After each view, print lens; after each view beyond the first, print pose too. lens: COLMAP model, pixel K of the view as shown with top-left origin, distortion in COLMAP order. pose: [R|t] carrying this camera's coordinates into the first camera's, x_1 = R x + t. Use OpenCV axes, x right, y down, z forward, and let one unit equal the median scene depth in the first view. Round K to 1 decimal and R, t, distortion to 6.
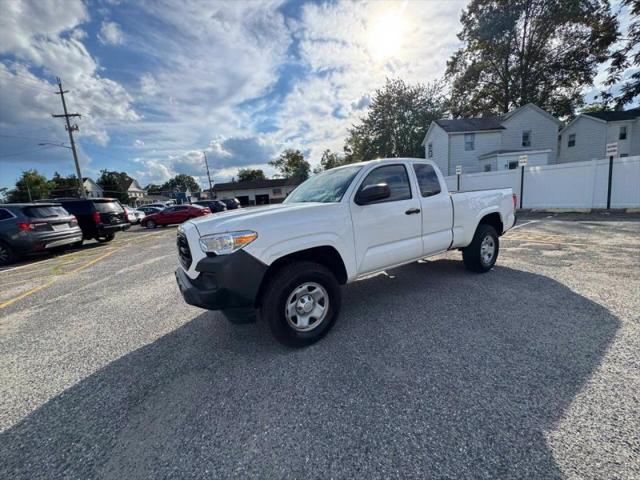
lens RADIAL K [[259.5, 0, 321.3], [0, 259.5, 239.2], [0, 0, 1]] dist [-0.000507, 0.000054]
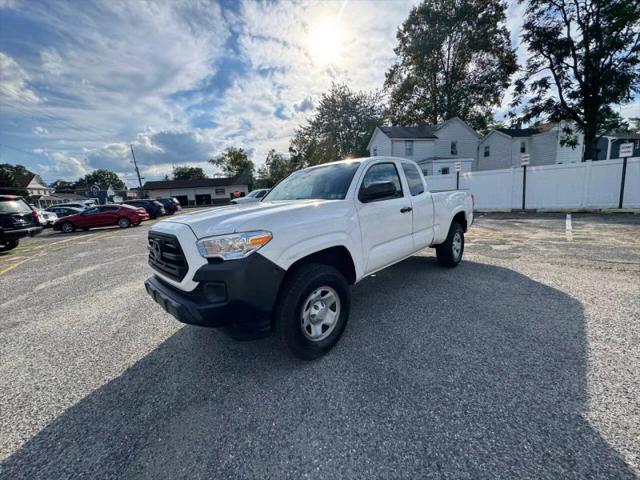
lens RADIAL K [[258.7, 0, 321.9], [0, 258.7, 239.8], [0, 0, 1]] dist [-0.000085, -0.000387]
pose [[0.977552, -0.023800, 0.209344, -0.010427], [0.023980, 0.999711, 0.001681, 0.000030], [-0.209323, 0.003377, 0.977841, 0.005025]]
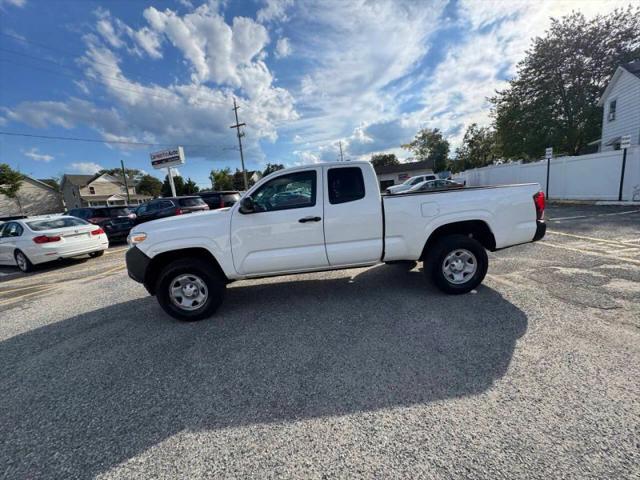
lens RADIAL K [[259.9, 0, 321.8], [0, 259.9, 237.8], [0, 0, 1]] dist [-0.000364, -0.000181]
pose [[0.871480, 0.079346, -0.483970, 0.051203], [-0.053894, 0.996343, 0.066302, -0.006186], [0.487461, -0.031698, 0.872569, 0.008301]]
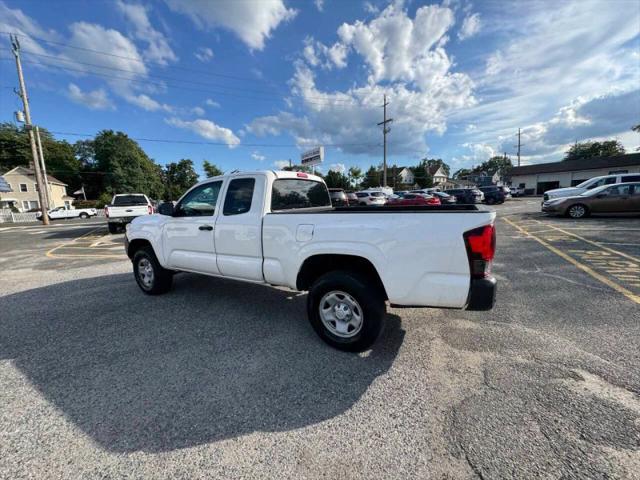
lens RADIAL K [[260.9, 0, 323.0], [0, 260.9, 236.5], [0, 0, 1]] dist [-0.001154, -0.000011]
pose [[0.459881, 0.183959, -0.868716, 0.086893], [-0.138600, 0.981186, 0.134404, -0.016364], [0.877097, 0.058594, 0.476726, 0.052859]]
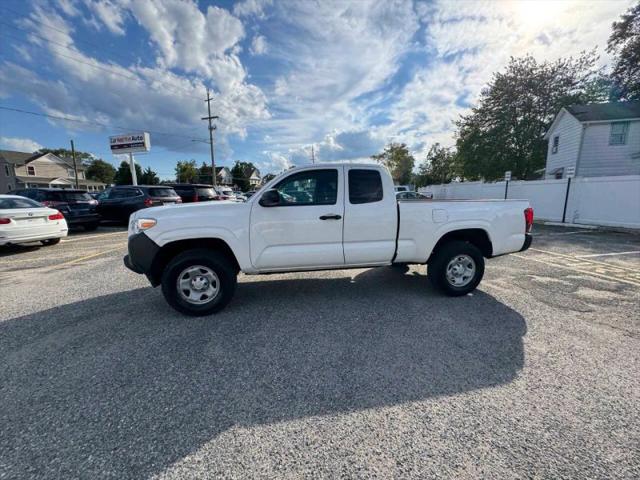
lens RADIAL K [[259.9, 0, 321.8], [0, 259.9, 237.8], [0, 0, 1]] dist [-0.000364, -0.000181]
pose [[0.922913, 0.127132, -0.363413, 0.040535], [-0.120752, 0.991863, 0.040323, -0.003772], [0.365582, 0.006668, 0.930755, 0.002608]]
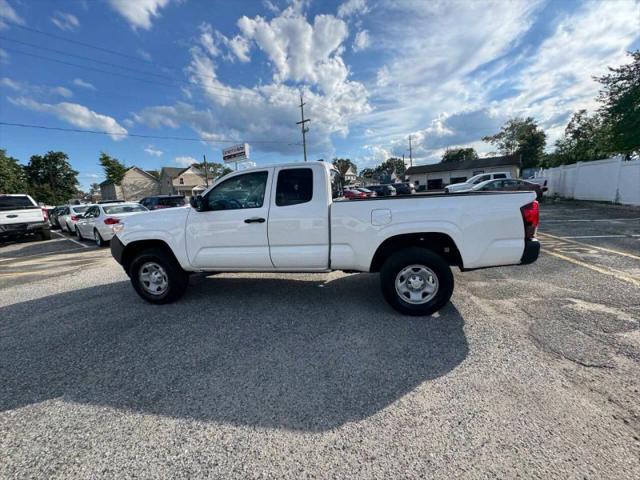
lens RADIAL K [[260.8, 0, 321.8], [0, 260.8, 235.5], [0, 0, 1]] dist [-0.000954, 0.000045]
pose [[0.719267, 0.144767, -0.679483, 0.071692], [-0.107478, 0.989460, 0.097039, -0.010200], [0.686370, 0.003232, 0.727246, 0.025523]]
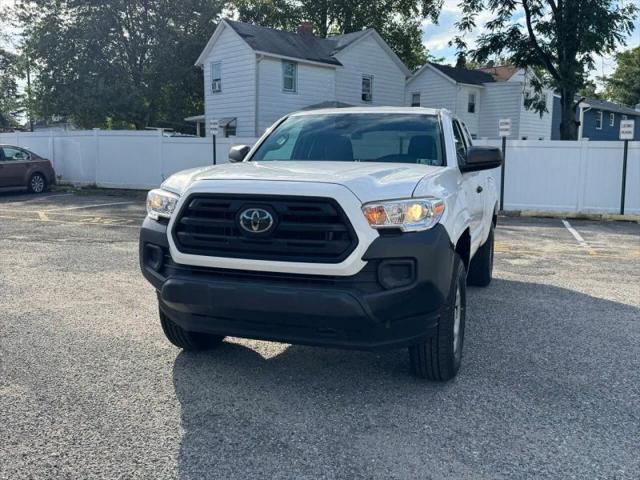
lens RADIAL K [[611.8, 0, 320.4], [0, 611.8, 253.5], [0, 0, 1]] dist [0.007862, 0.001349]
pose [[0.788361, -0.001605, 0.615211, -0.057430], [0.020622, 0.999504, -0.023818, 0.005585], [-0.614867, 0.031464, 0.788003, -0.001413]]
